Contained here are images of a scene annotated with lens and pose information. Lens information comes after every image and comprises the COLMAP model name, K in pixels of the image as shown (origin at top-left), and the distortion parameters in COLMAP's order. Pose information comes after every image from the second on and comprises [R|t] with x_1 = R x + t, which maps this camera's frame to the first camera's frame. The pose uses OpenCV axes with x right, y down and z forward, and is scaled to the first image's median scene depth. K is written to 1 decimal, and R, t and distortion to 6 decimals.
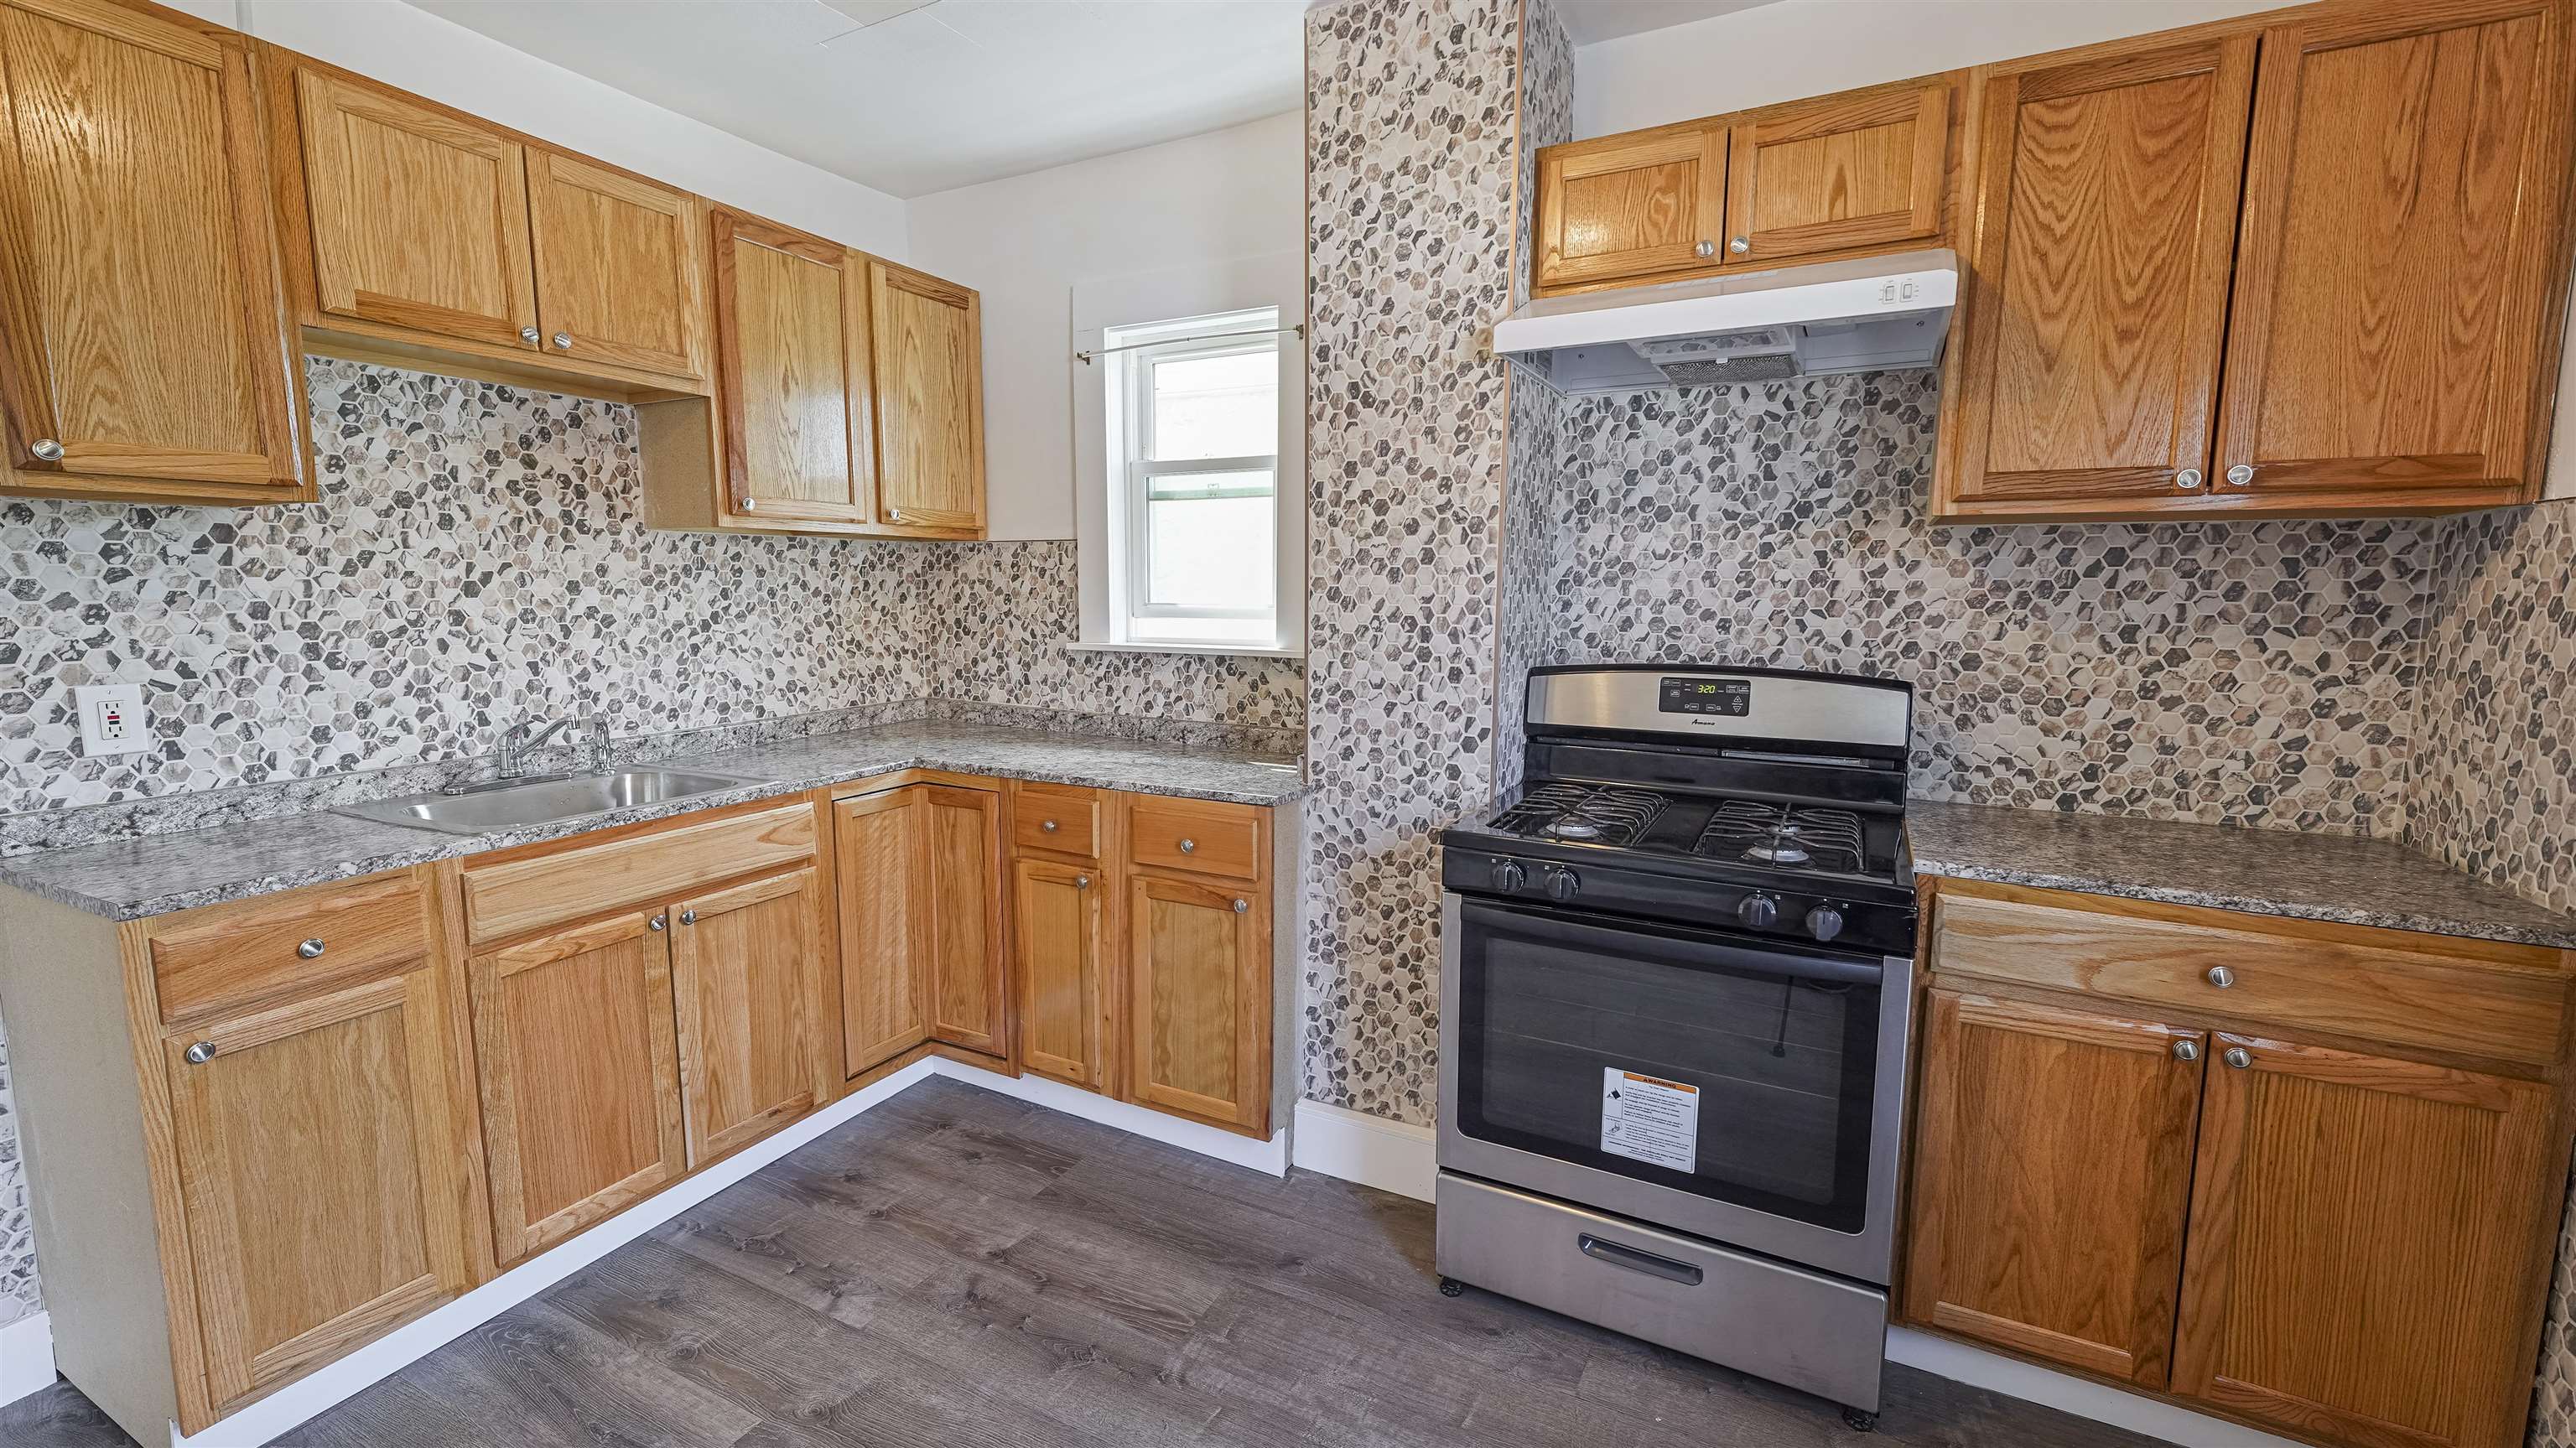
lens RADIAL K [[1059.2, 0, 1294.0], [0, 1059.2, 713.7], [0, 0, 1]] dist [0.014208, -0.005087]
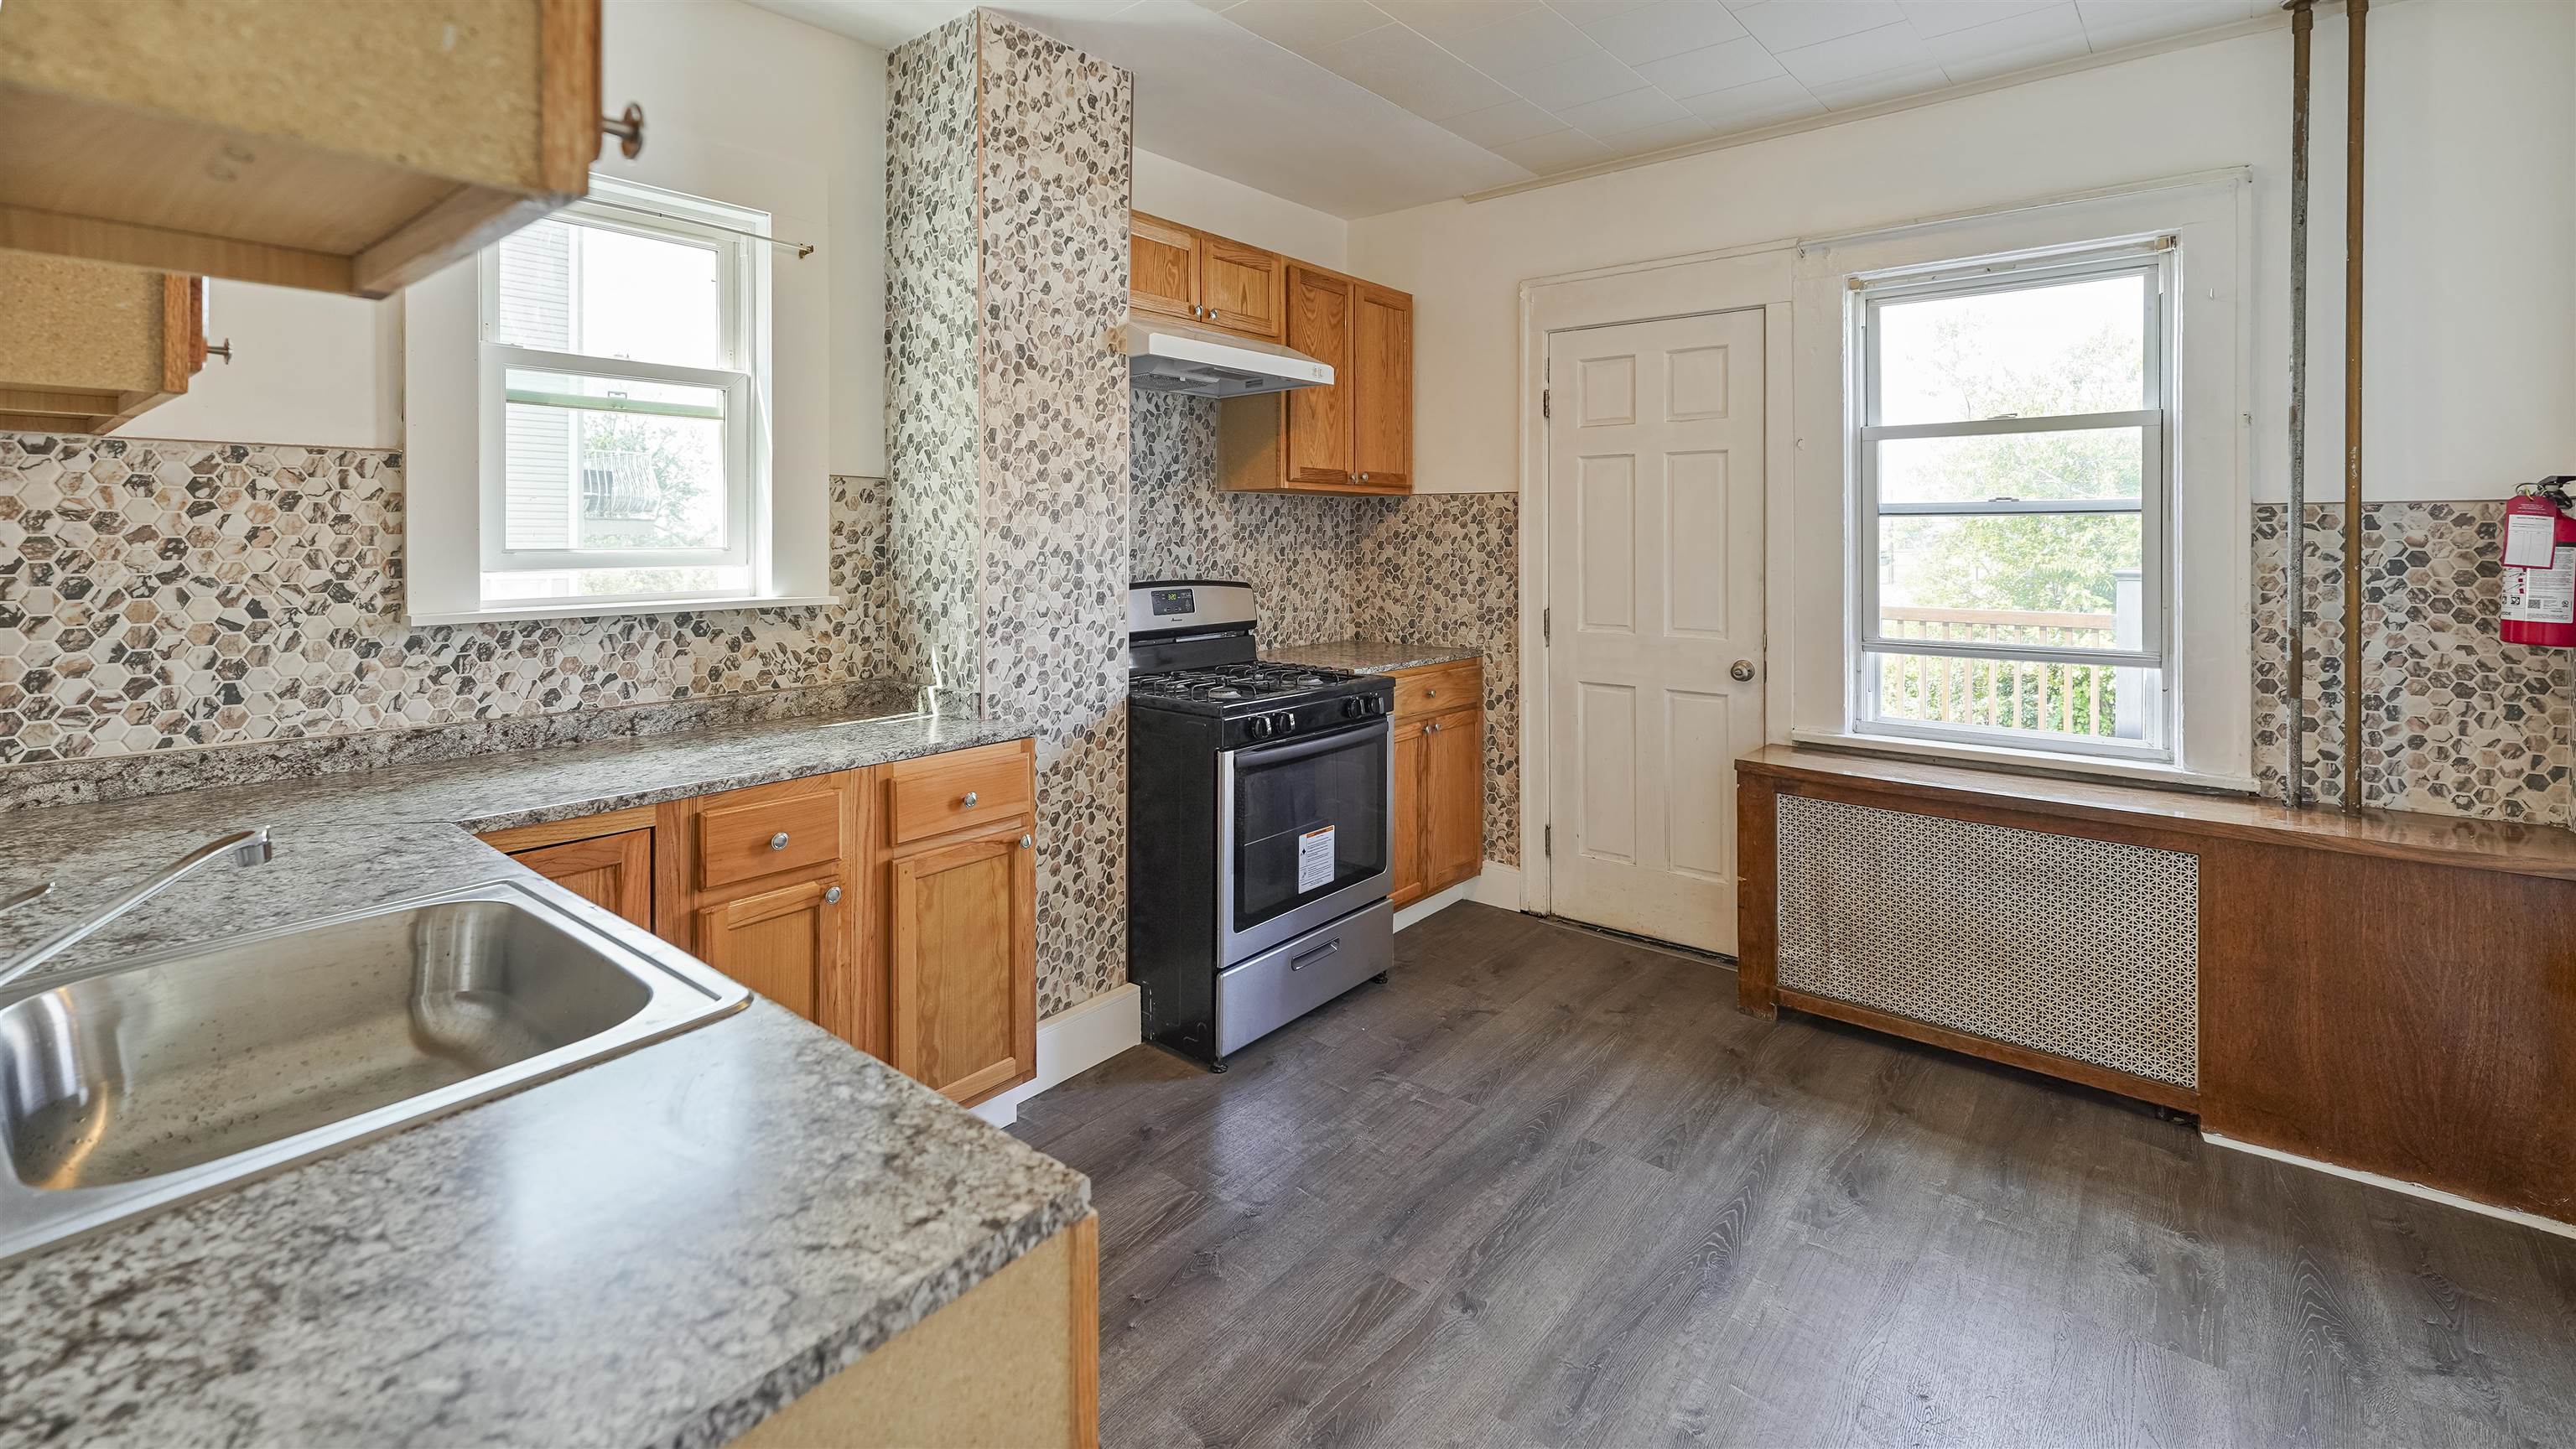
lens RADIAL K [[1106.2, 0, 1287.2], [0, 1106.2, 537.7], [0, 0, 1]] dist [0.011035, -0.000153]
pose [[0.207635, -0.008901, 0.978166, -1.028614], [0.115665, 0.993167, -0.015515, -0.060155], [-0.971344, 0.116361, 0.207245, 0.510618]]
